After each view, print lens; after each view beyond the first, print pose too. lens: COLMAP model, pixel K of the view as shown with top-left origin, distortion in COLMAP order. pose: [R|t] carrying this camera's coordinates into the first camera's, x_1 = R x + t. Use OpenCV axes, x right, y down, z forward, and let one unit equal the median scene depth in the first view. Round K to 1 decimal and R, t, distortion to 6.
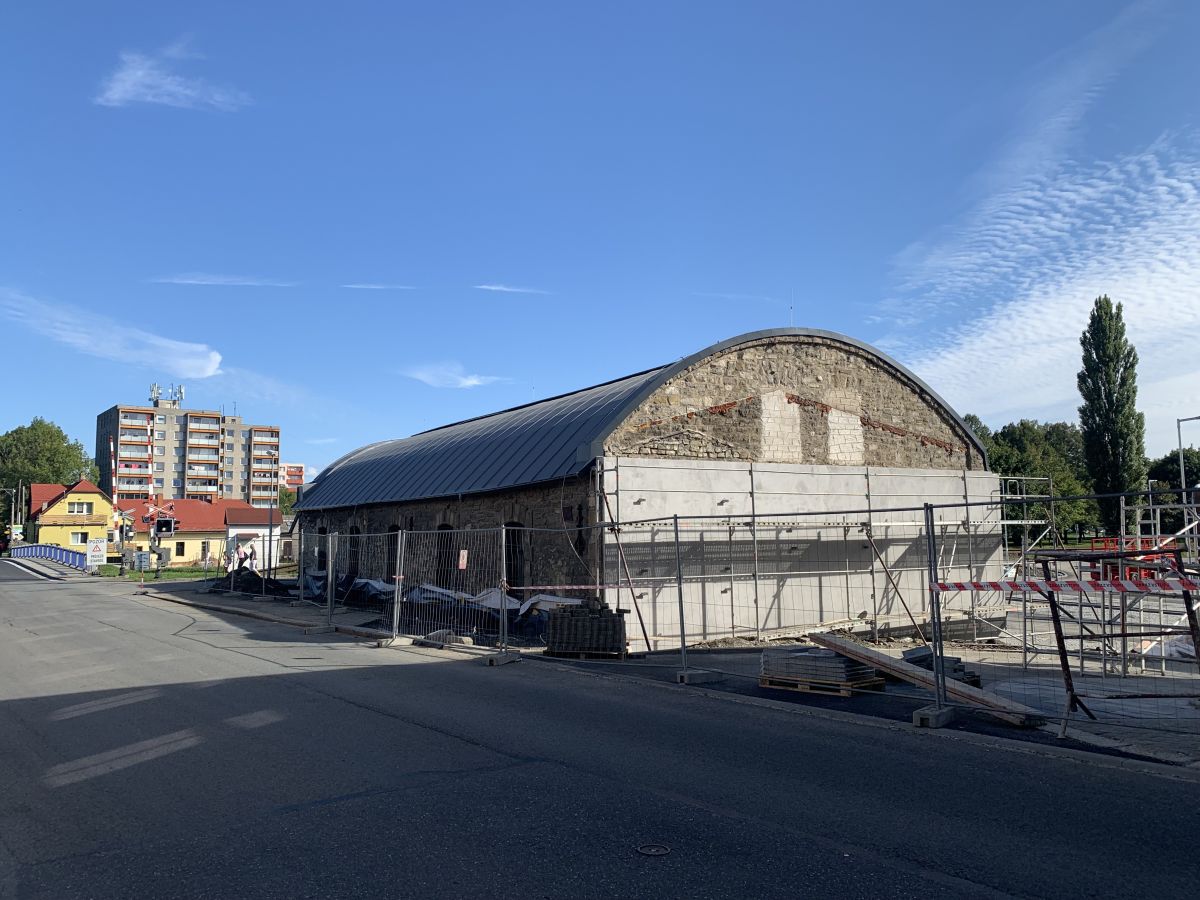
lens RADIAL K [[951.8, 0, 600.0], [0, 951.8, 450.0], [0, 0, 1]] dist [0.009905, 0.001936]
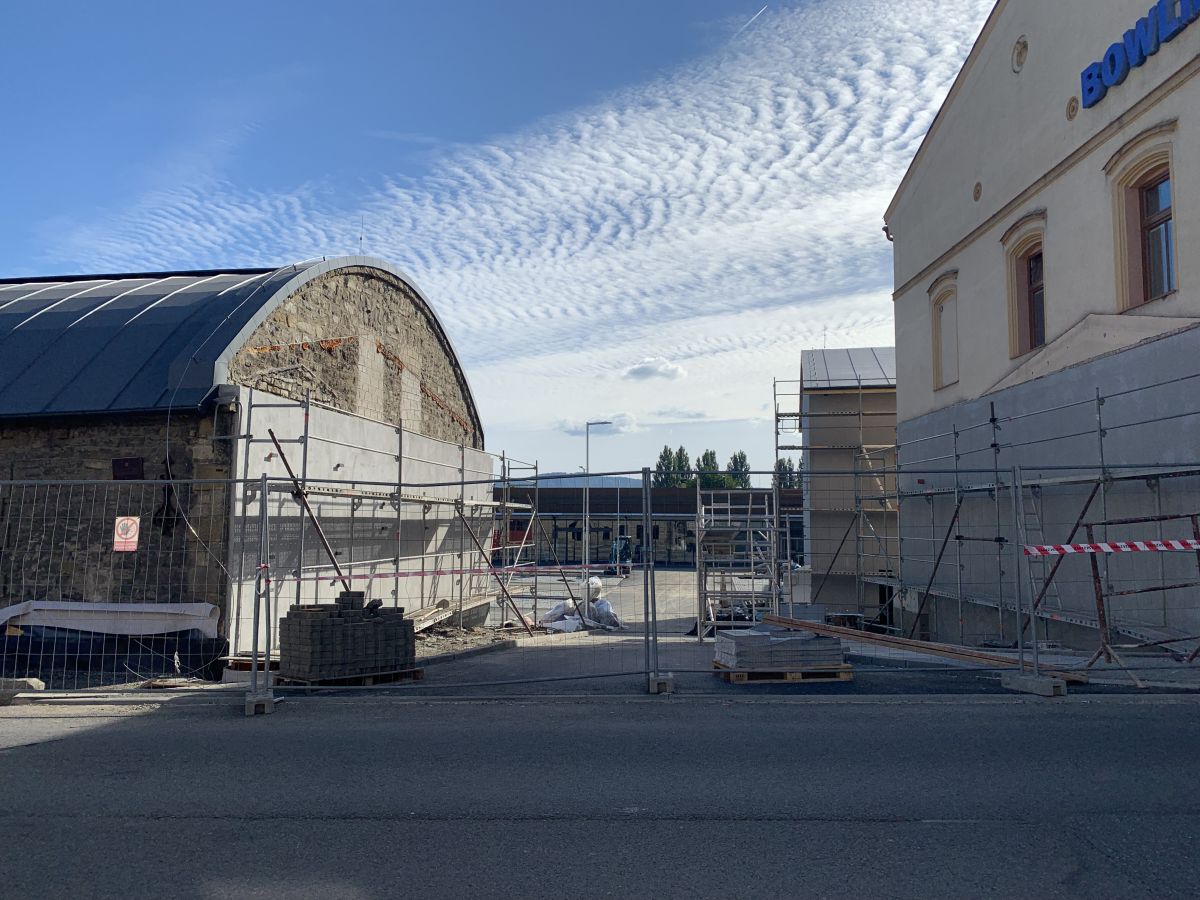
lens RADIAL K [[908.2, 0, 601.3], [0, 908.2, 448.8], [0, 0, 1]] dist [0.010282, -0.011658]
pose [[0.639069, 0.082806, 0.764679, -0.282926], [-0.085610, 0.995668, -0.036273, 0.047365], [-0.764370, -0.042283, 0.643390, 0.359358]]
